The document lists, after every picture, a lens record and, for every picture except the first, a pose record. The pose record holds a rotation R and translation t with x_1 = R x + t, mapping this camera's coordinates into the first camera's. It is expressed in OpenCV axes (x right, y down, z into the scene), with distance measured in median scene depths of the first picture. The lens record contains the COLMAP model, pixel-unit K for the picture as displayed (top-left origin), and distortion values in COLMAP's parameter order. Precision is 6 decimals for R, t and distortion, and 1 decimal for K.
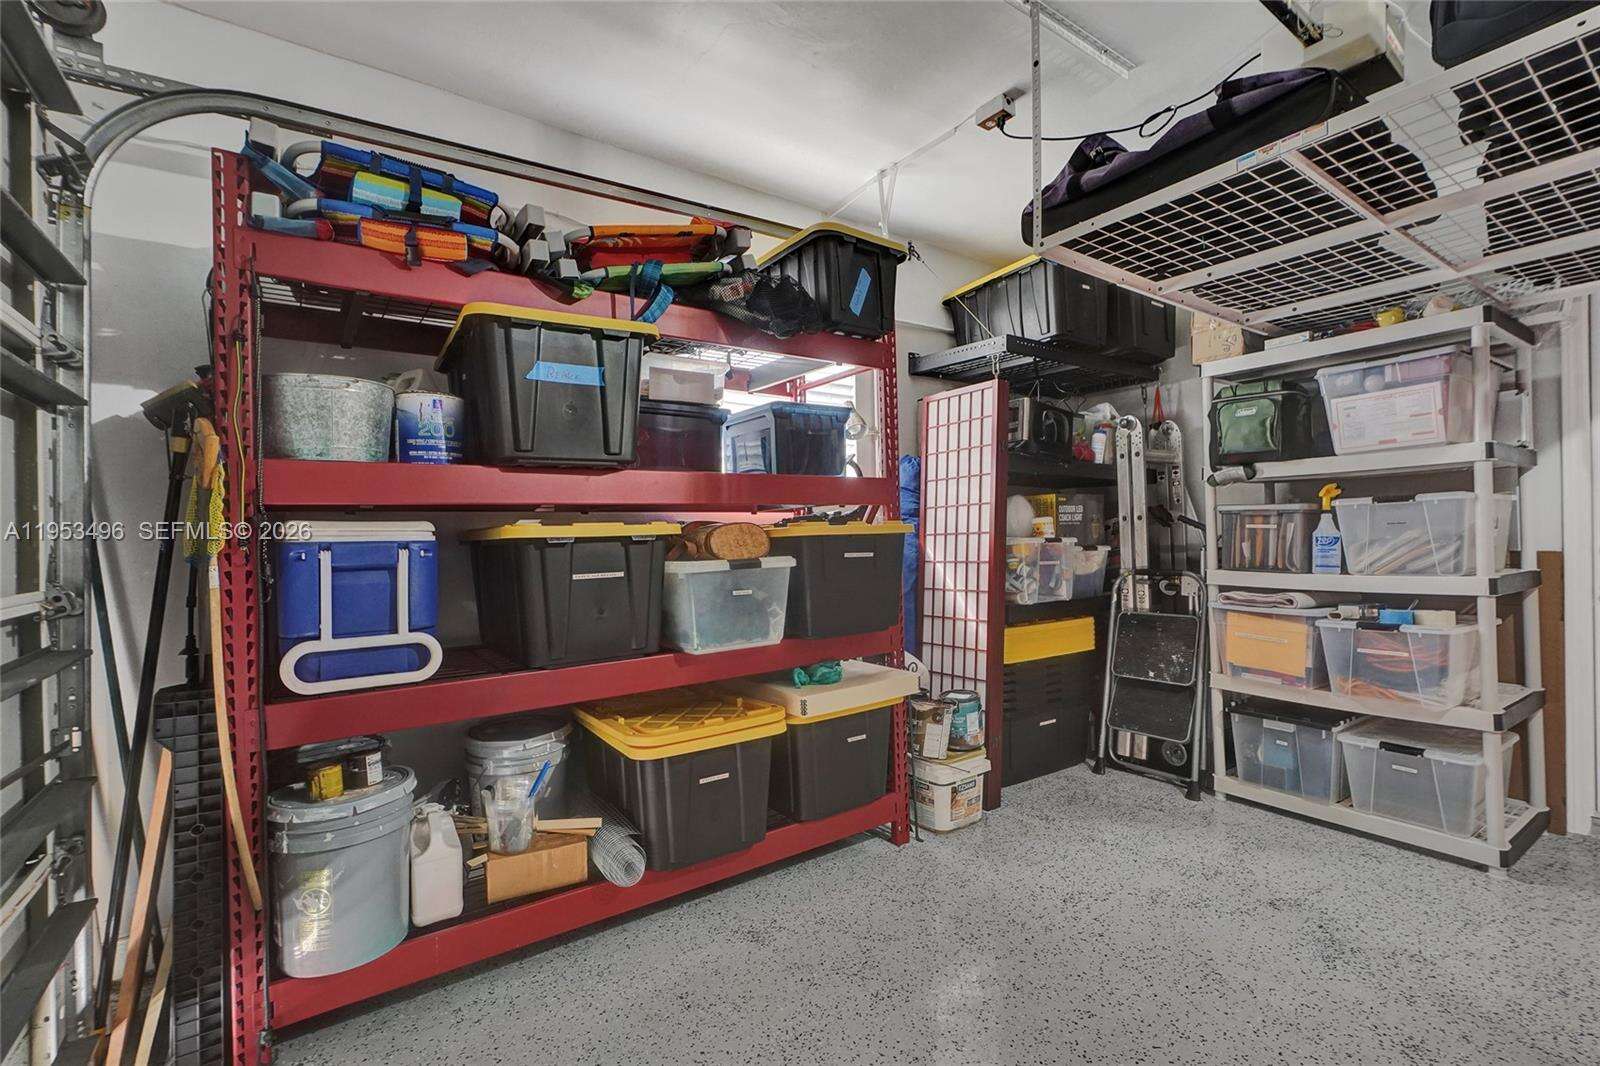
lens RADIAL K [[709.9, 0, 799.6], [0, 709.9, 536.7], [0, 0, 1]] dist [-0.011995, 0.004956]
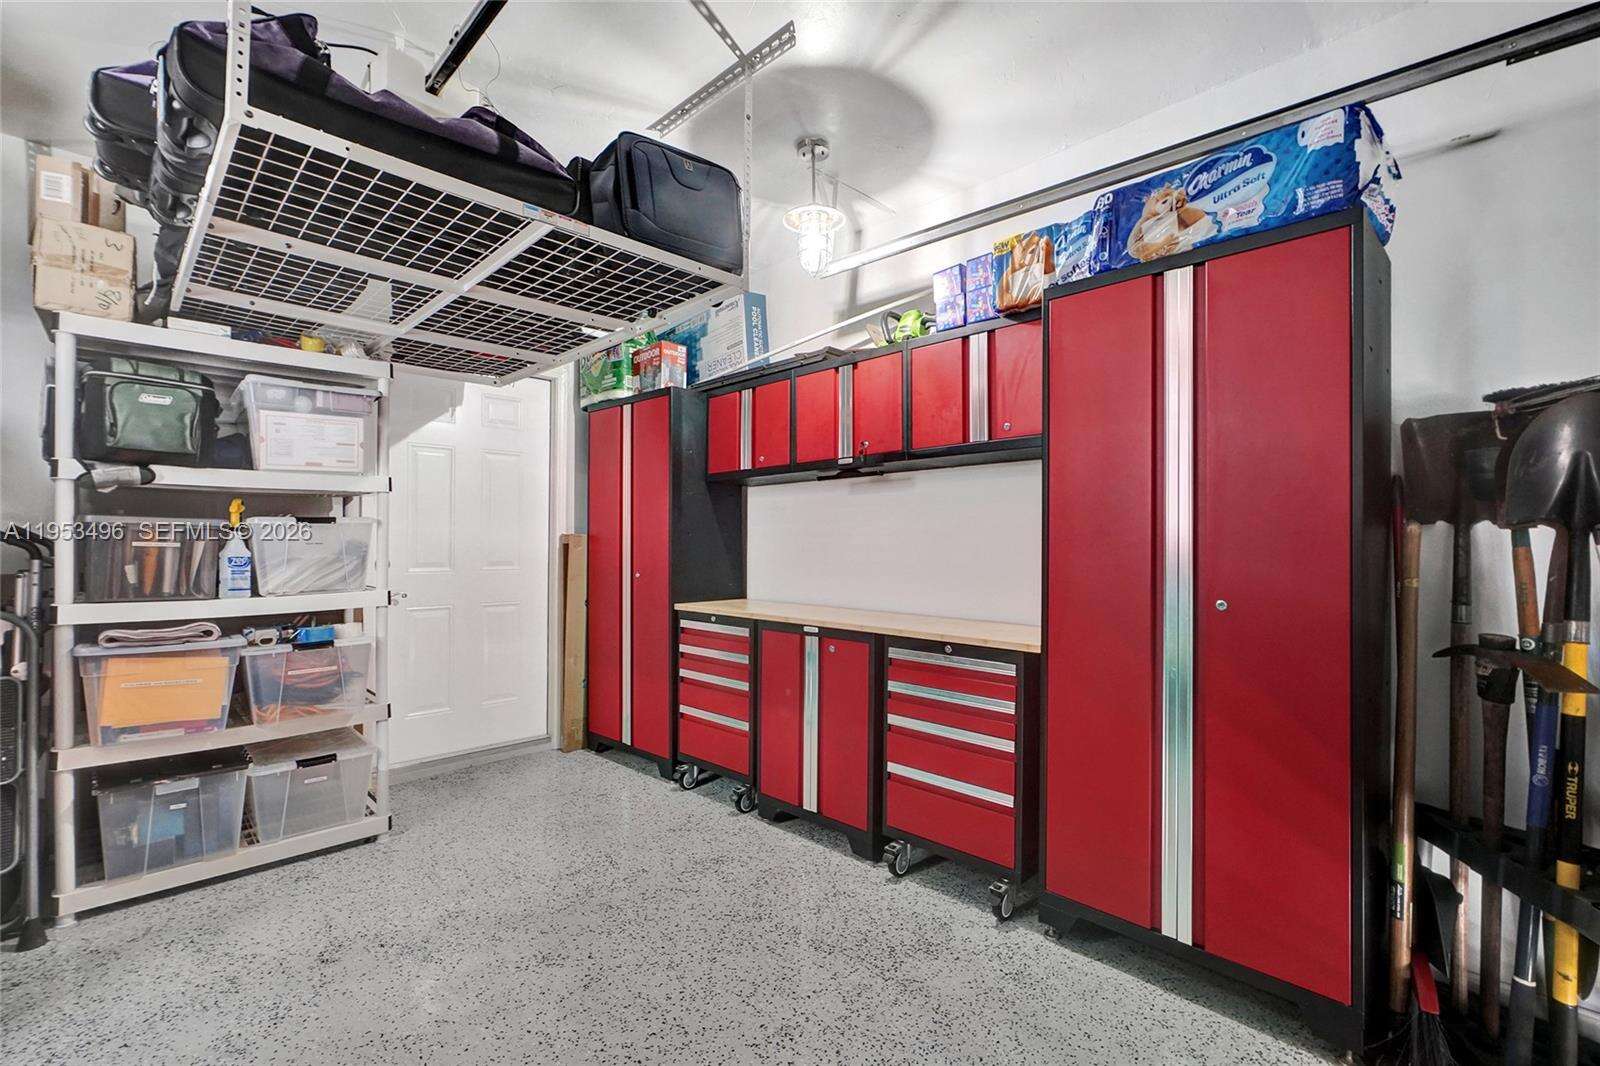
lens RADIAL K [[709.9, 0, 799.6], [0, 709.9, 536.7], [0, 0, 1]] dist [-0.011995, 0.004956]
pose [[-0.194293, 0.019543, 0.980749, -0.294093], [-0.001687, 0.999793, -0.020256, -0.009097], [-0.980942, -0.005591, -0.194220, 0.478166]]
